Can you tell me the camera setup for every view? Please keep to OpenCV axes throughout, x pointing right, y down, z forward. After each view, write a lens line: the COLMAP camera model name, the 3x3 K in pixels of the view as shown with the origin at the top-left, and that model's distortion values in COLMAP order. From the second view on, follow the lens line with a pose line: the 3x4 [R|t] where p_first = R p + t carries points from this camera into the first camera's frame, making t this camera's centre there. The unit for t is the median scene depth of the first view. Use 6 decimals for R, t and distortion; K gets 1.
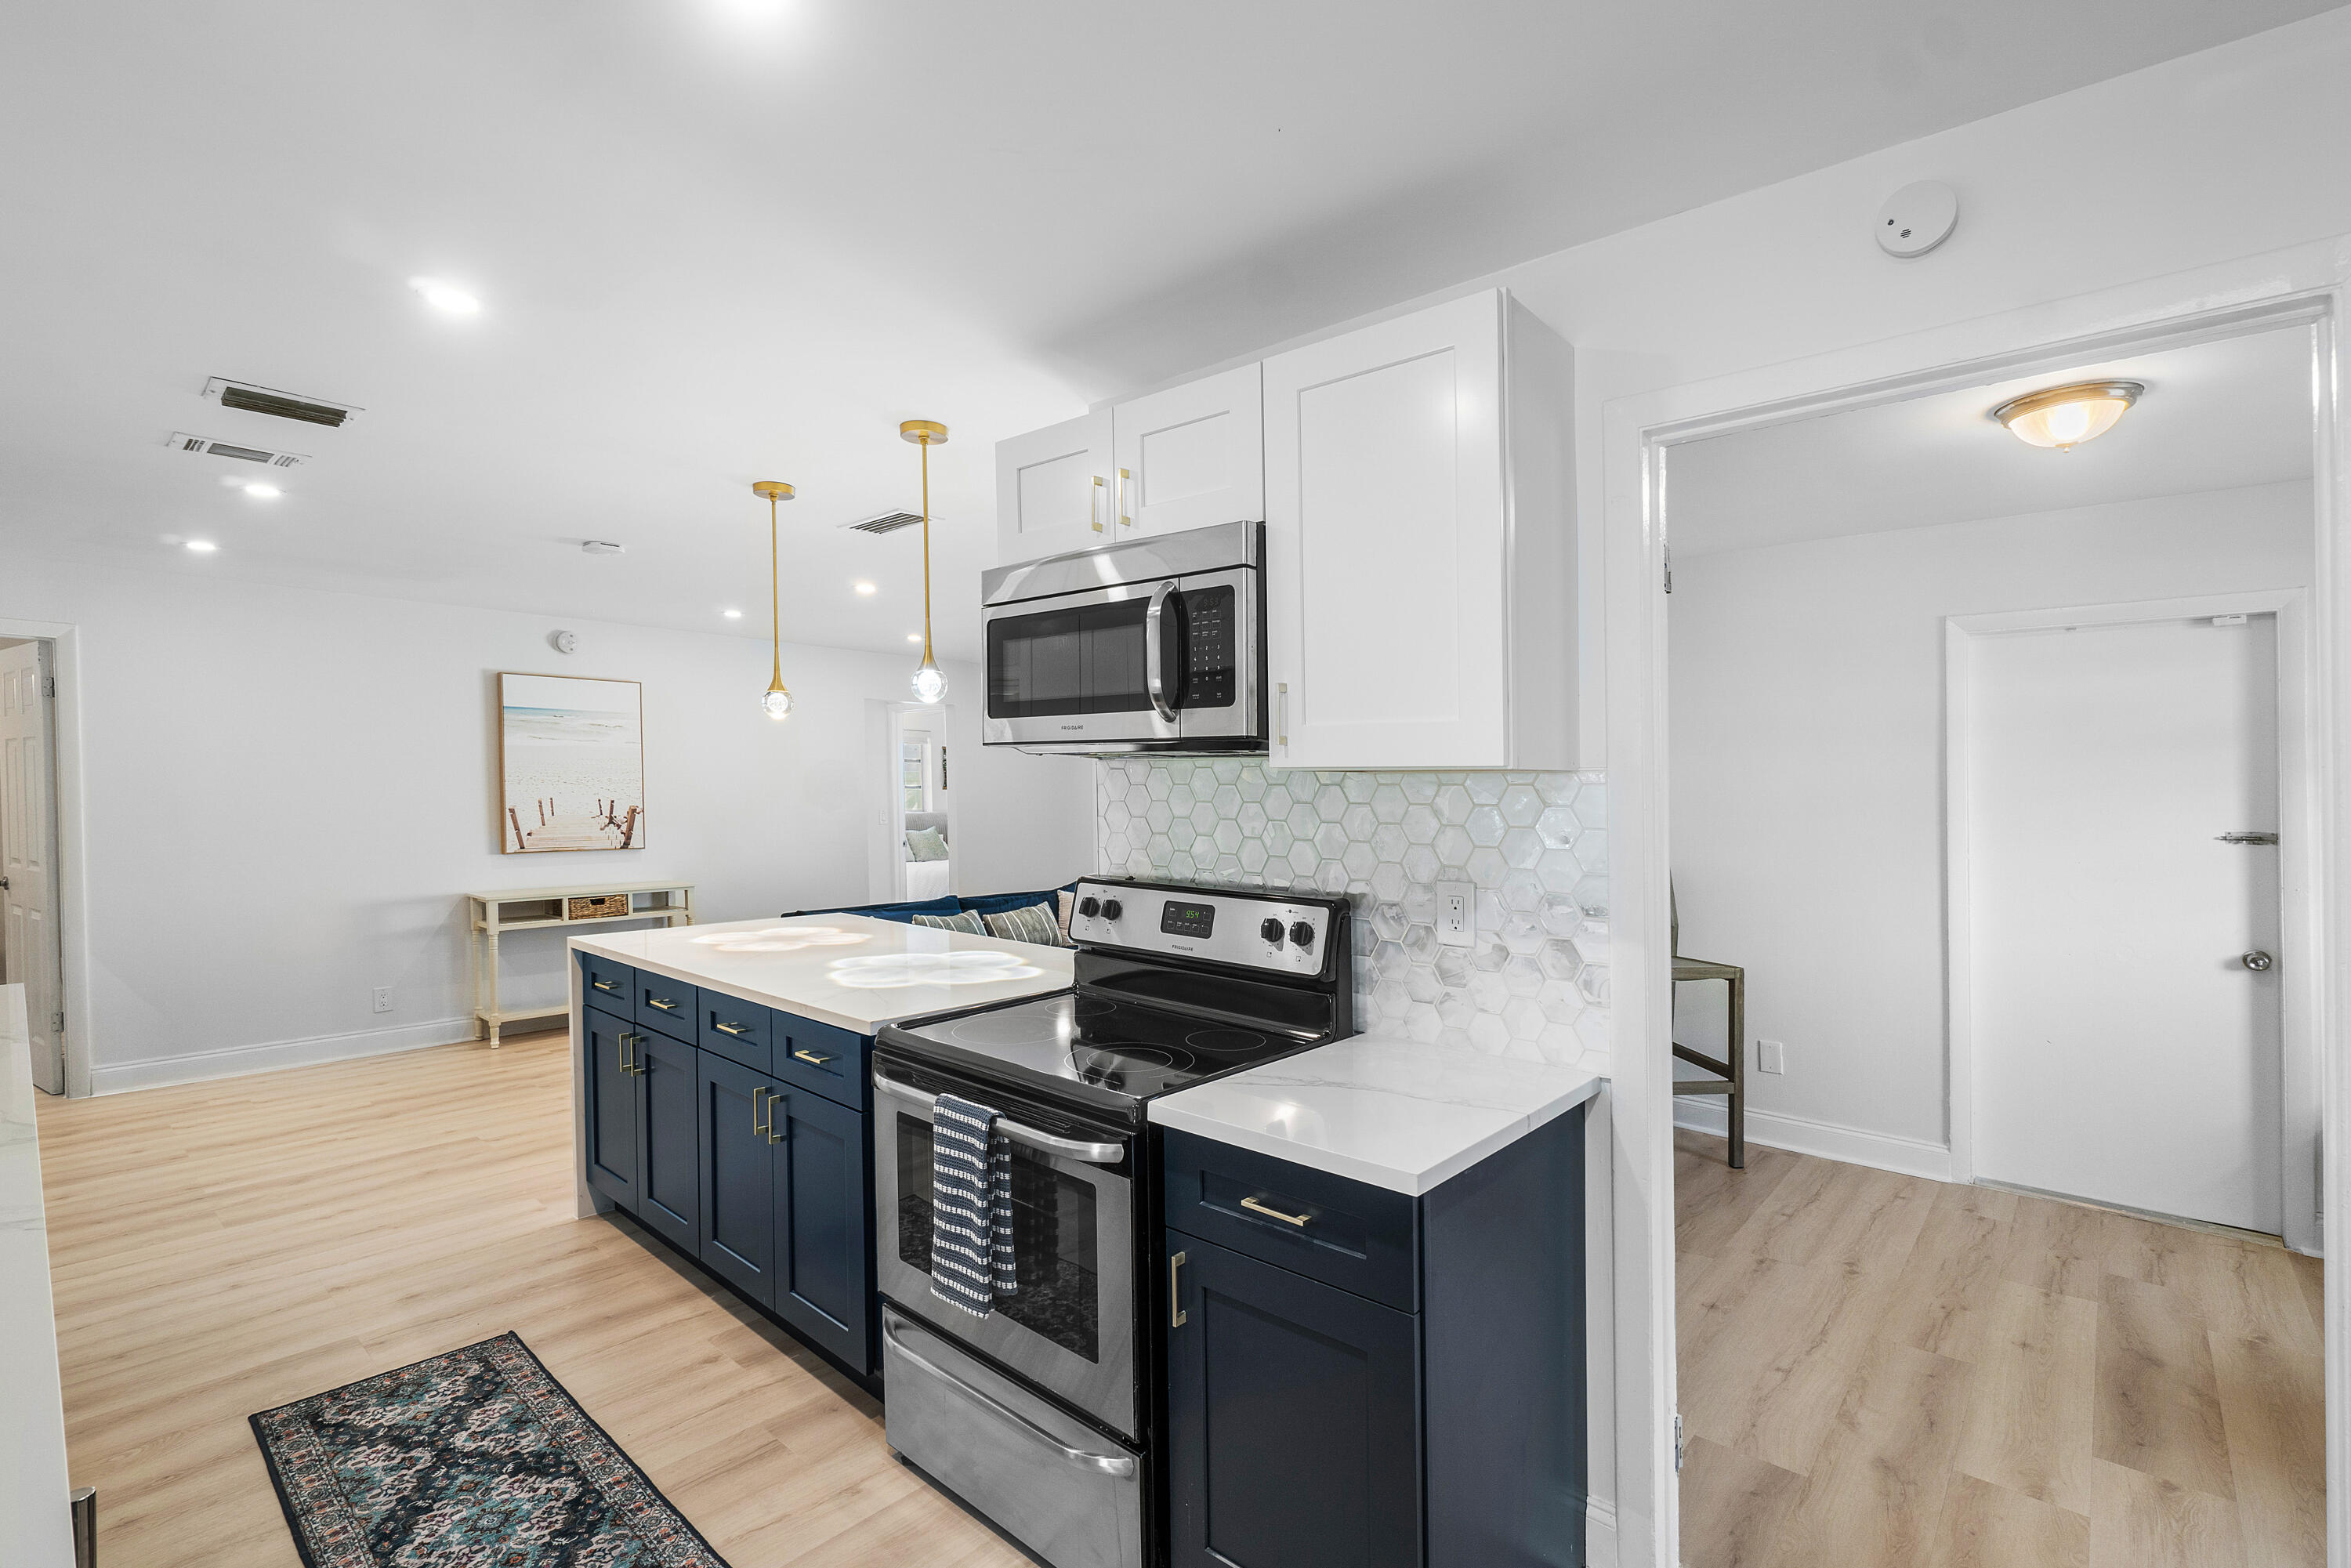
lens RADIAL K [[1057.1, 0, 1146.8], [0, 1057.1, 865.4], [0, 0, 1]] dist [0.000740, 0.000161]
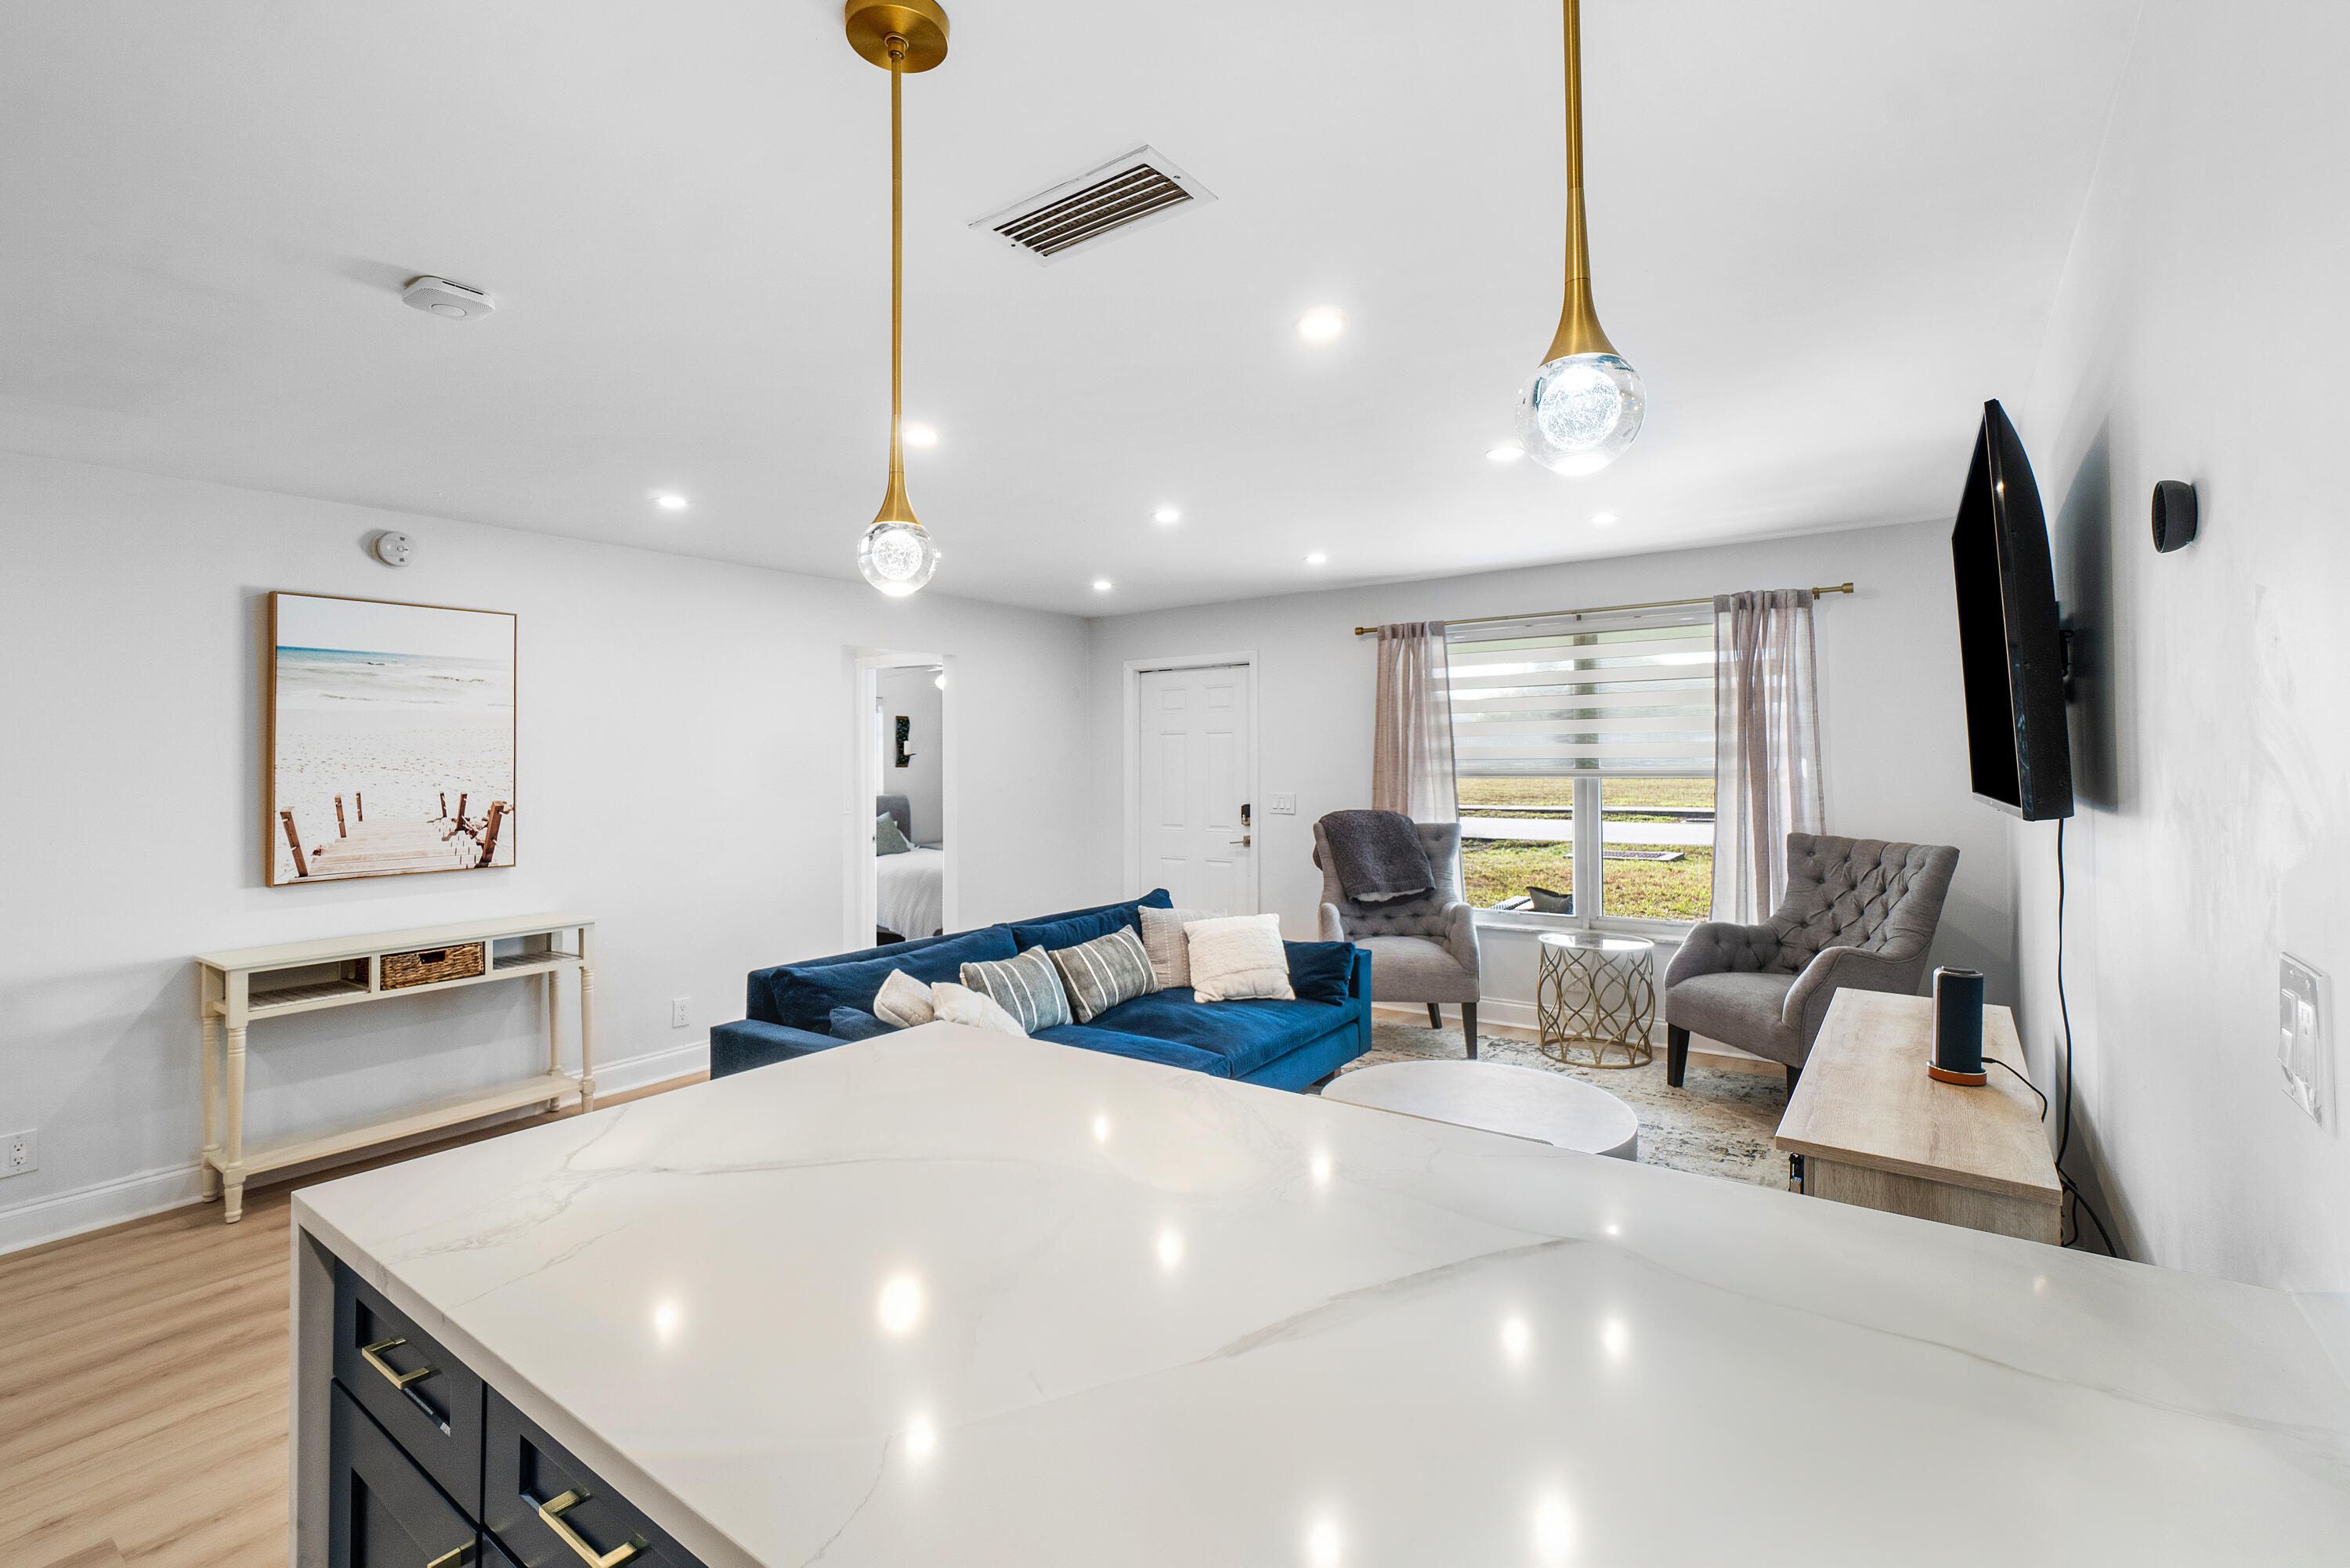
lens RADIAL K [[1067.8, 0, 1195.4], [0, 1067.8, 747.2], [0, 0, 1]] dist [-0.000327, 0.000214]
pose [[0.991837, -0.016200, 0.126478, -0.152078], [0.027035, 0.996063, -0.084423, -0.023923], [-0.124612, 0.087153, 0.988370, 0.313340]]
